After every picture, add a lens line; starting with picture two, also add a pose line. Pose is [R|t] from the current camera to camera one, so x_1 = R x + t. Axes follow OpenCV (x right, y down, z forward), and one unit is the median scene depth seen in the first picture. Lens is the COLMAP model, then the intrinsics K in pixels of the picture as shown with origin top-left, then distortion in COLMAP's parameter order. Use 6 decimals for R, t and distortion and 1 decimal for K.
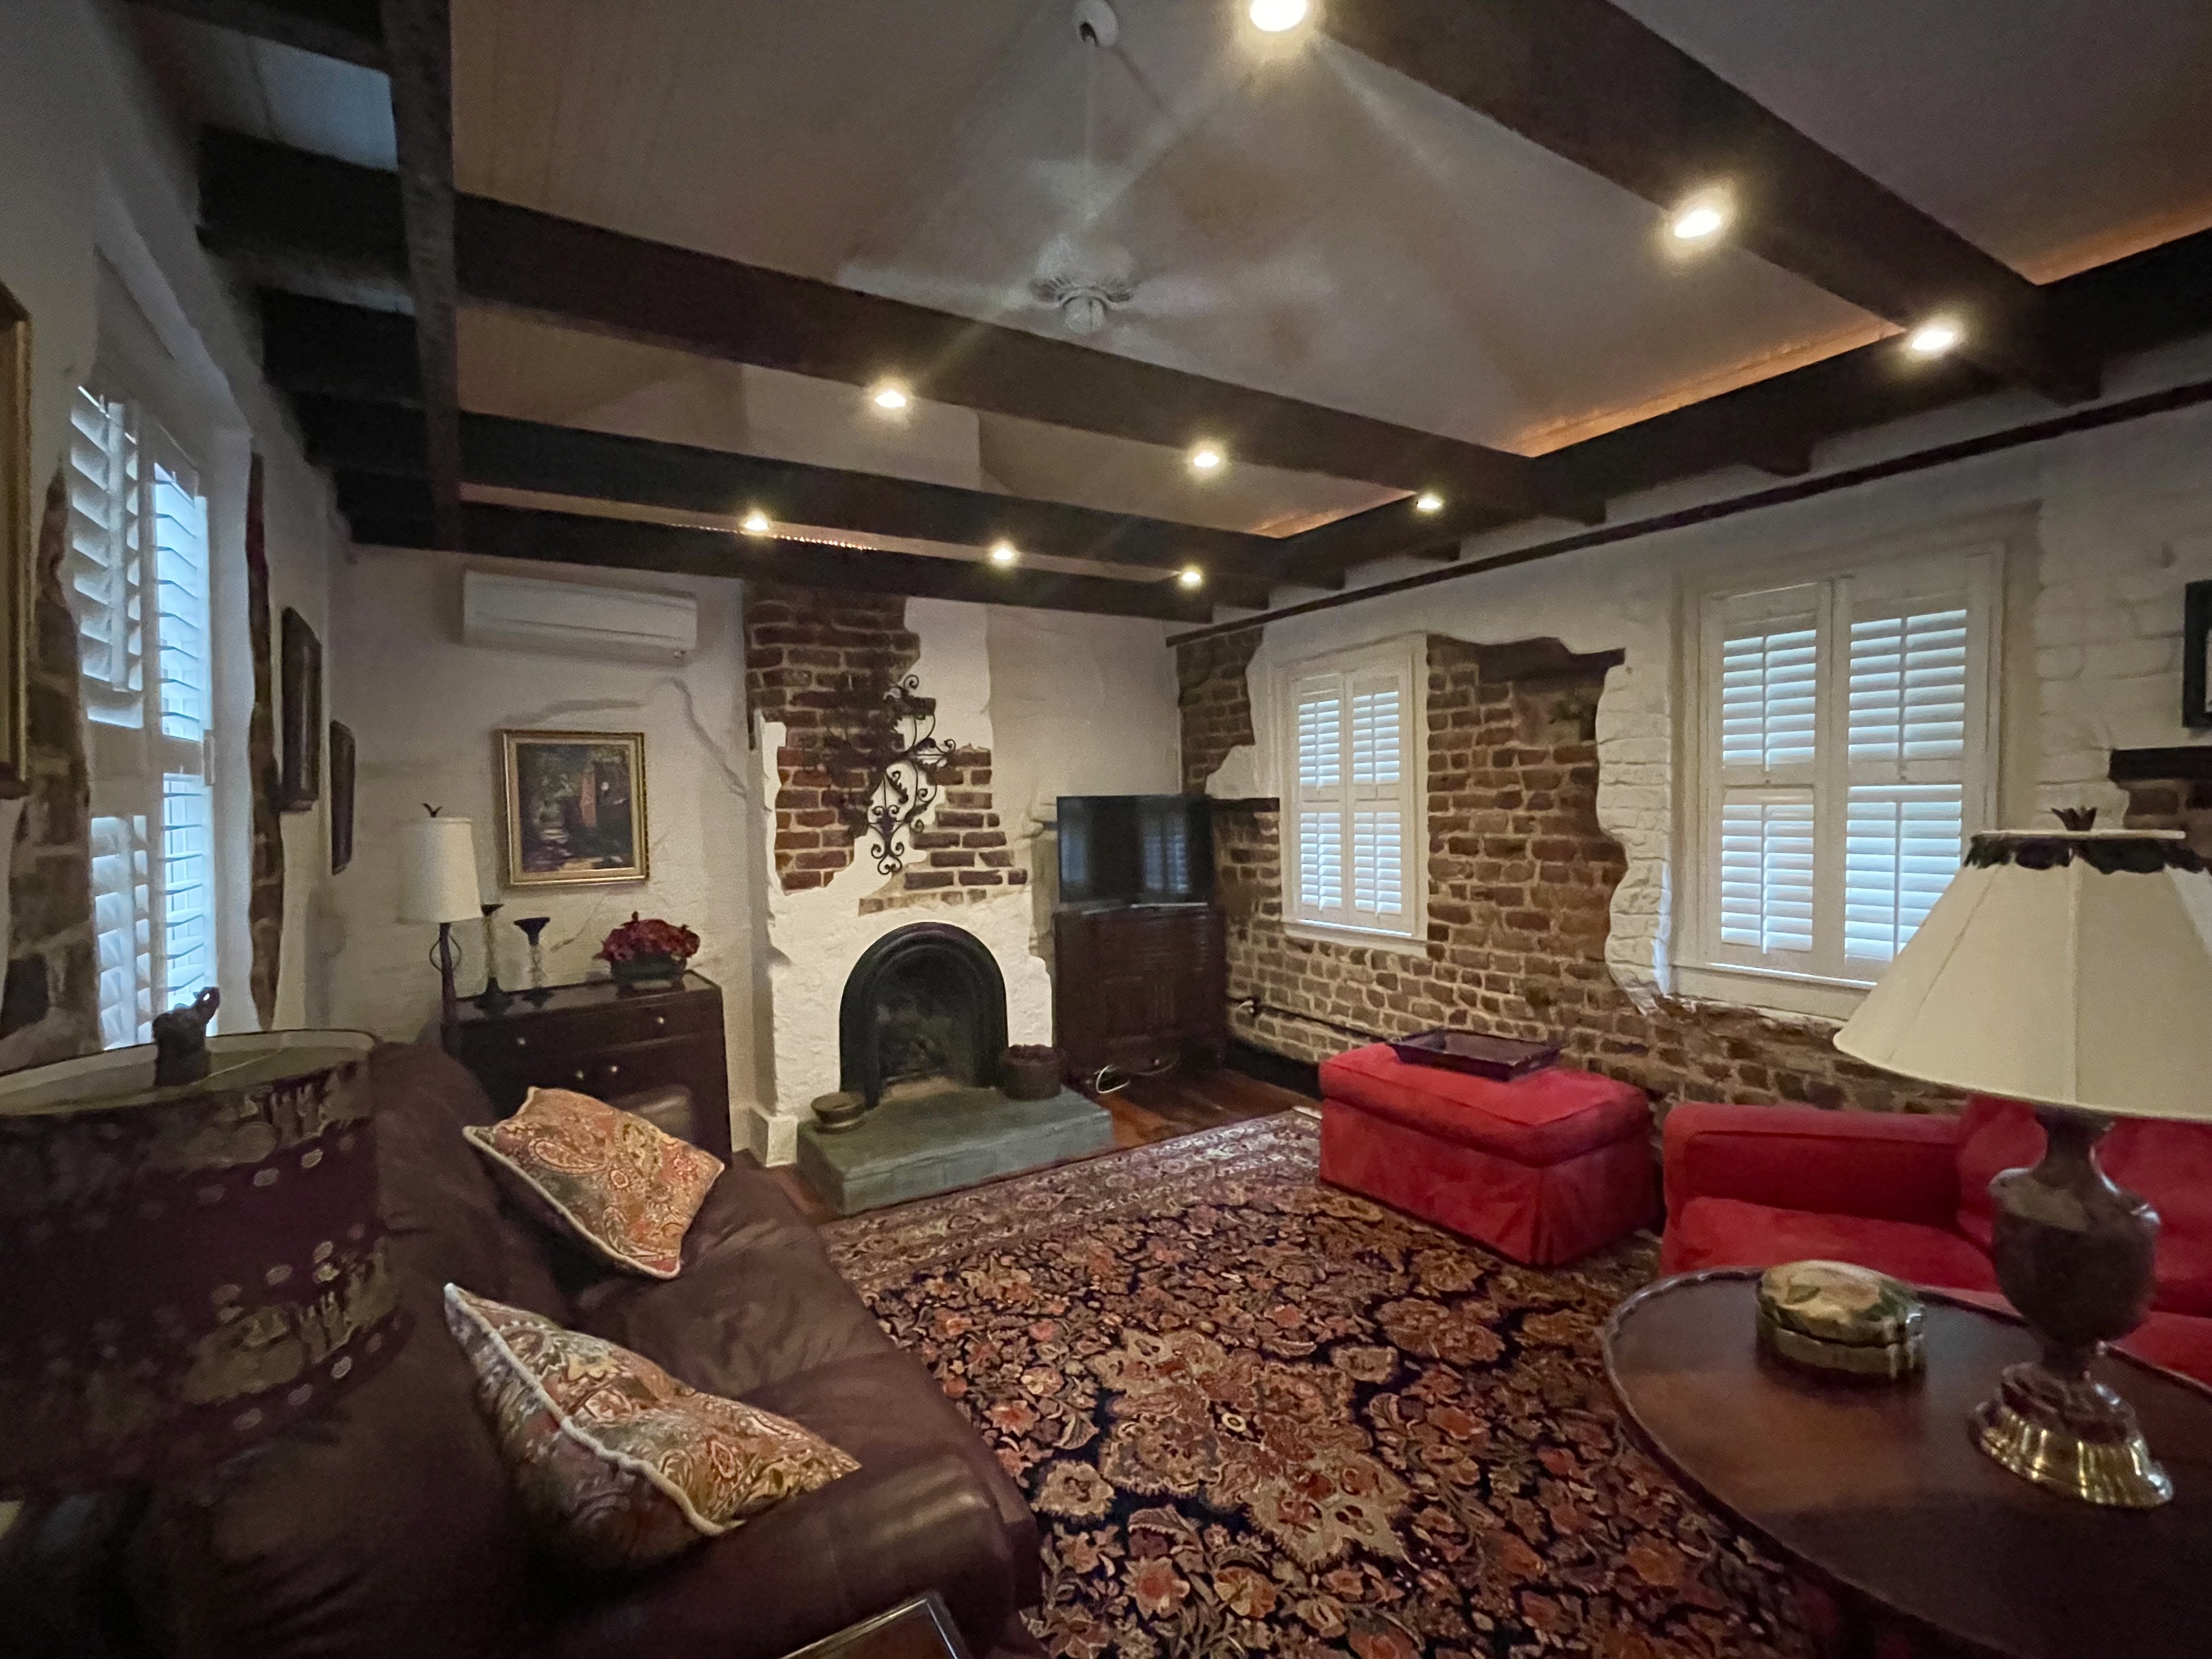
lens RADIAL K [[969.9, 0, 1105.3], [0, 969.9, 842.1], [0, 0, 1]] dist [-0.001006, 0.000375]
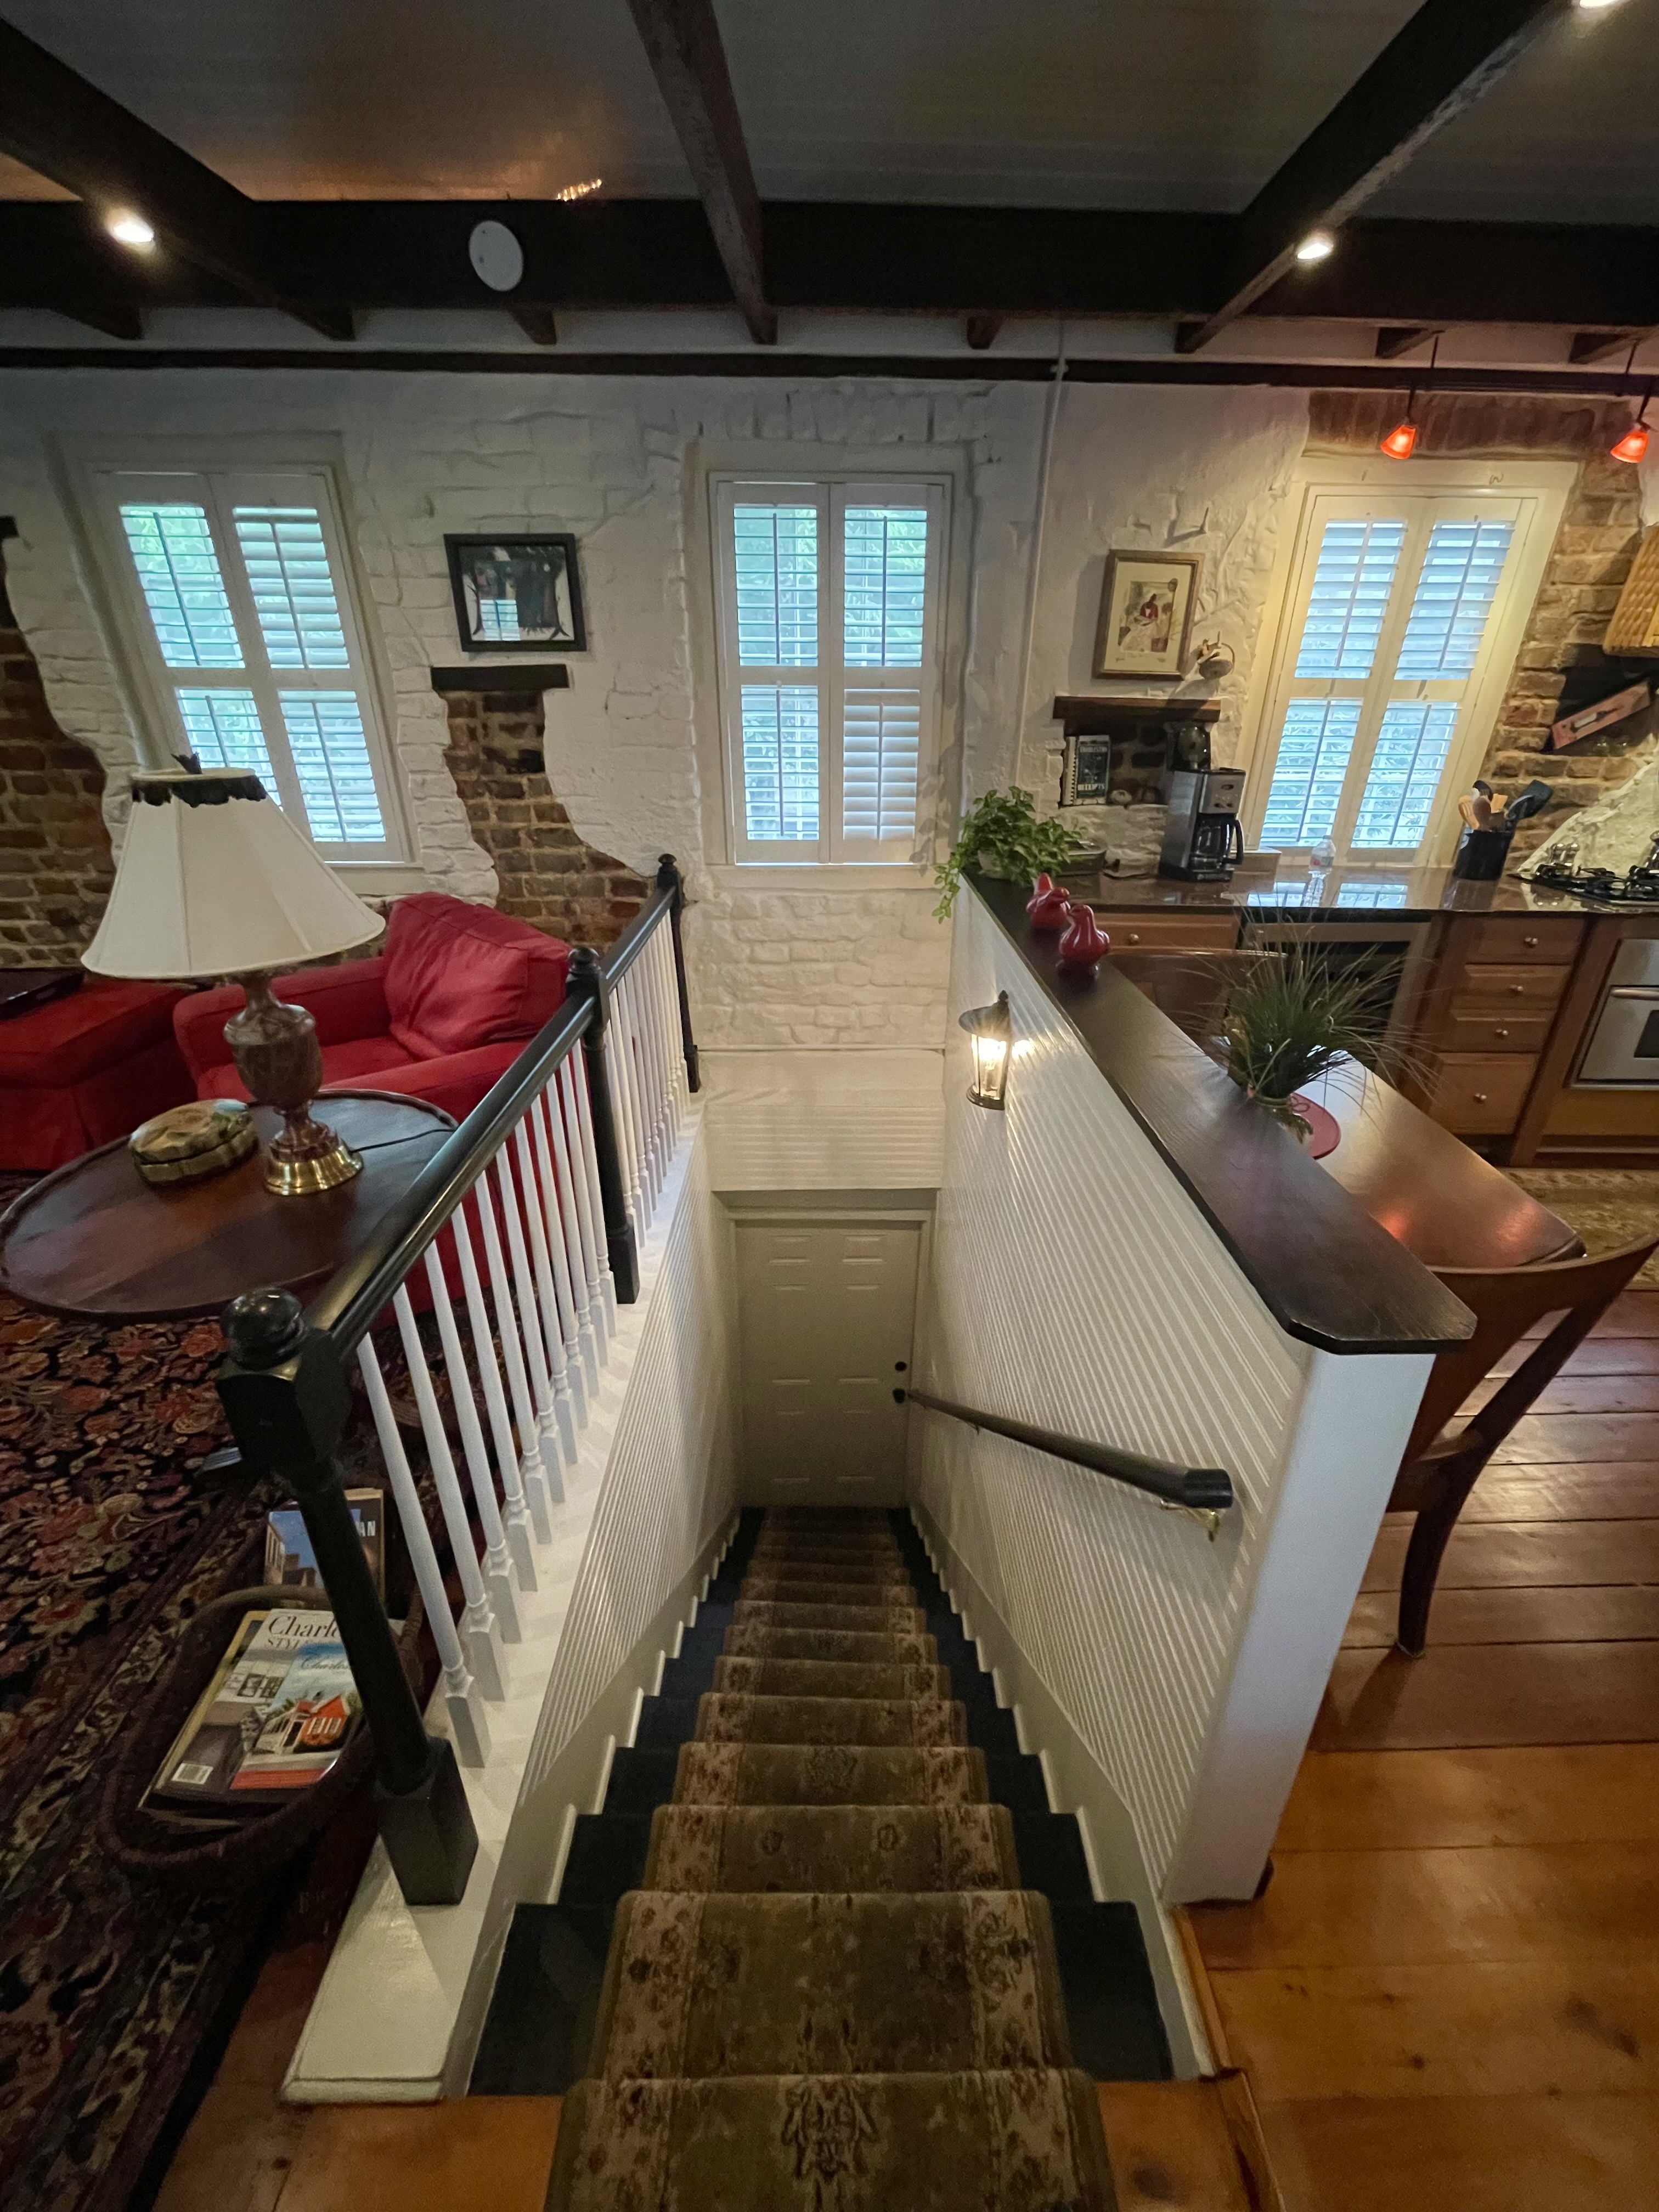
lens RADIAL K [[892.4, 0, 846.3], [0, 892.4, 1098.8], [0, 0, 1]] dist [-0.005583, 0.002607]
pose [[0.531966, -0.353559, 0.769421, 0.127491], [0.017733, 0.913111, 0.407326, -0.030037], [-0.846580, -0.203039, 0.492013, -0.176937]]
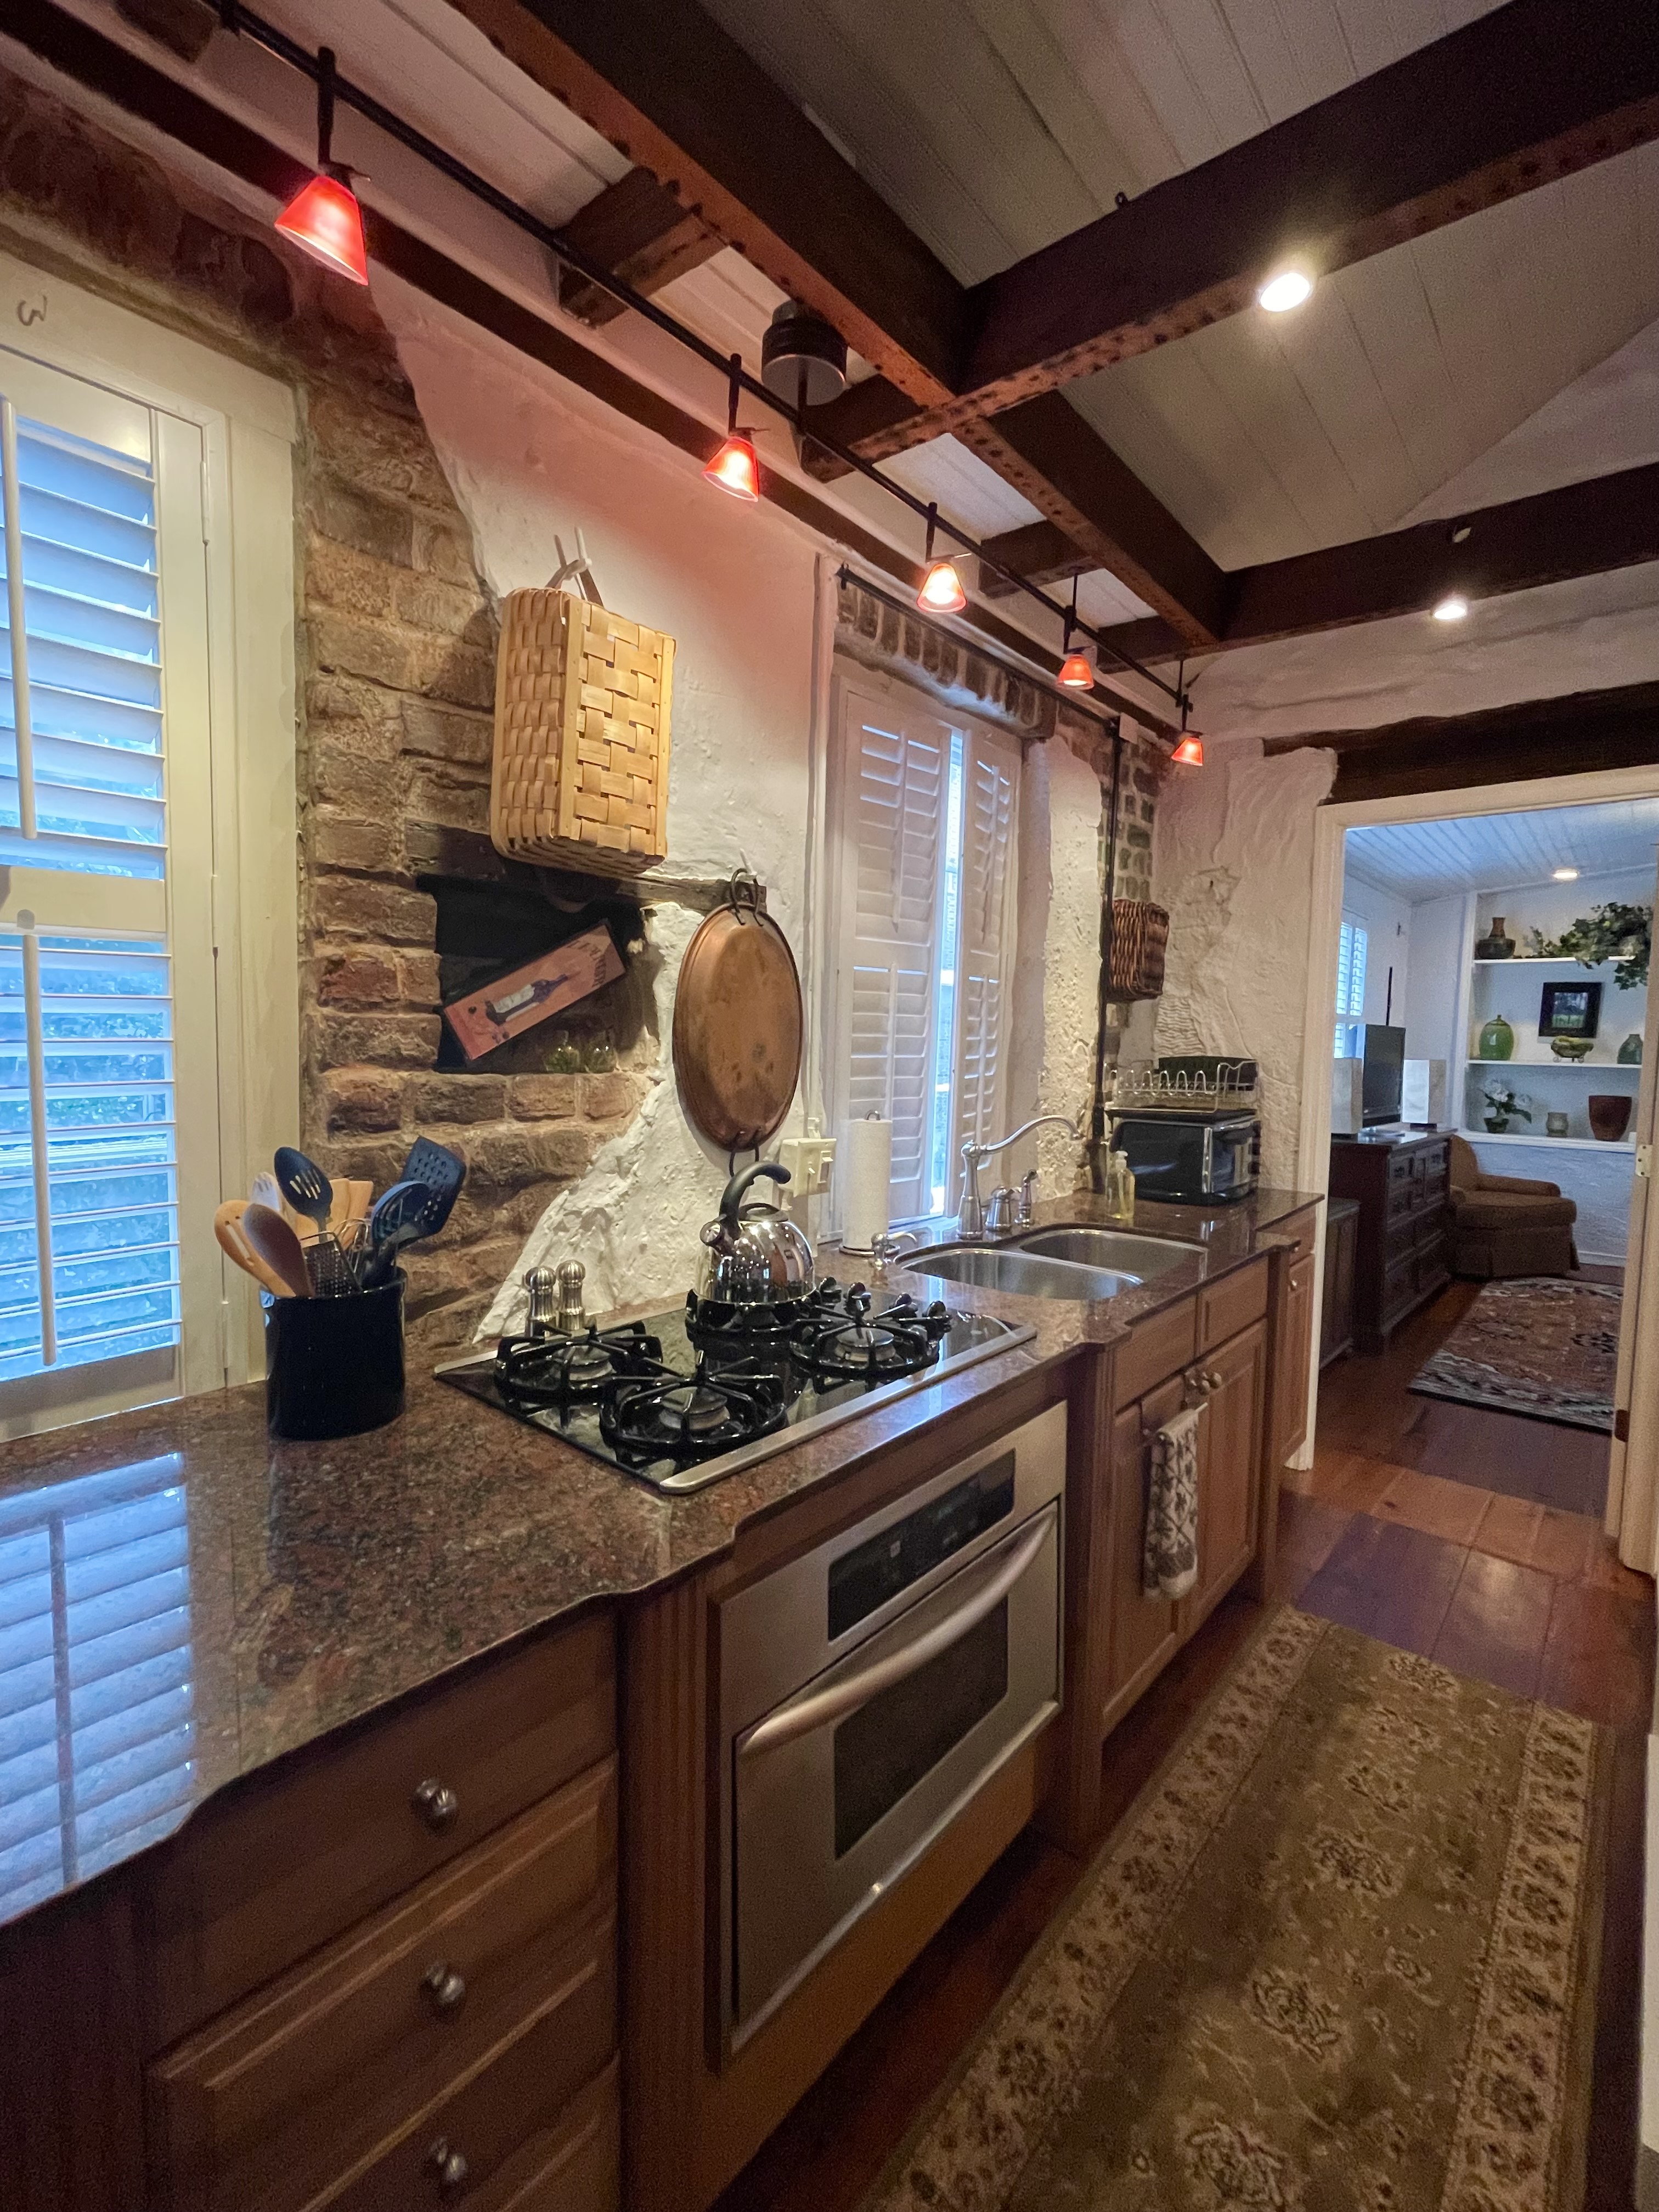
lens RADIAL K [[969.9, 0, 834.8], [0, 969.9, 1105.9], [0, 0, 1]] dist [-0.001006, 0.000375]
pose [[-0.274467, -0.083180, 0.957992, 0.986734], [0.016254, 0.995708, 0.091112, 0.015723], [-0.961459, 0.040578, -0.271937, -0.322729]]
